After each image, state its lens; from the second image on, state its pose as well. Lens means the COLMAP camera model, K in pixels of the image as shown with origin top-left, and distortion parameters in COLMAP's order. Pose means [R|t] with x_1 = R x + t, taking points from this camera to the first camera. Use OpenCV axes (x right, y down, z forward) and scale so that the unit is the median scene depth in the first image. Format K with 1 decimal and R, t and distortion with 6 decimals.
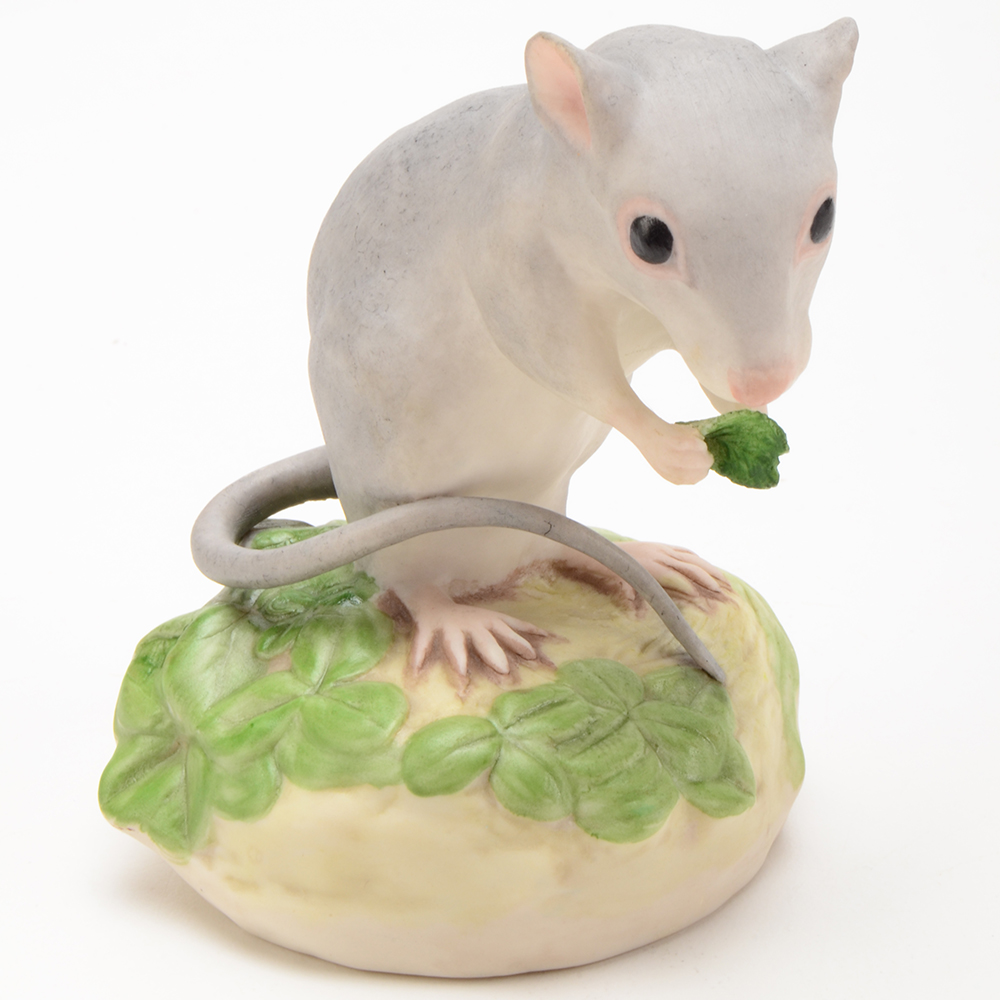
lens RADIAL K [[3367.6, 0, 500.0], [0, 3367.6, 500.0], [0, 0, 1]] dist [0.003469, -0.532060]
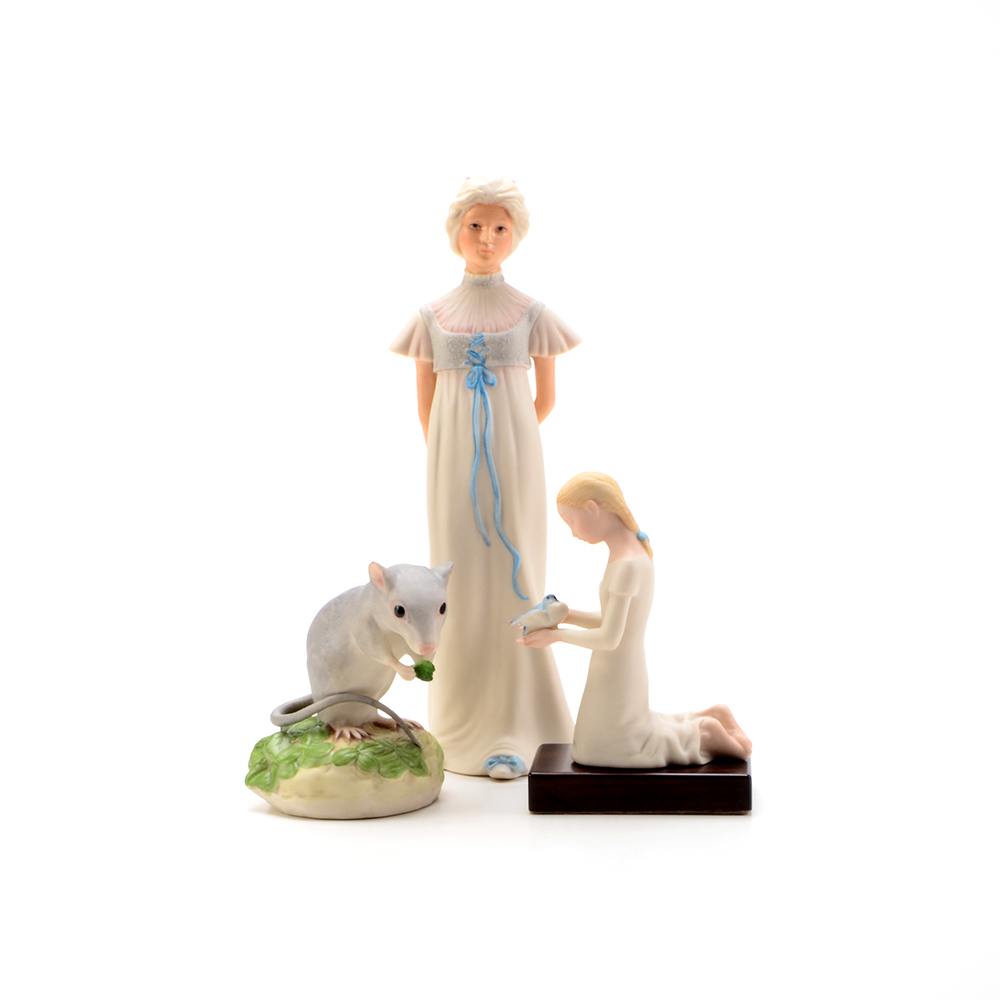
lens RADIAL K [[3018.5, 0, 500.0], [0, 3018.5, 500.0], [0, 0, 1]] dist [-0.096254, -0.408904]
pose [[0.998654, 0.016351, 0.049216, -0.012562], [-0.002785, 0.964535, -0.263941, 0.669436], [-0.051786, 0.263449, 0.963282, -2.246576]]
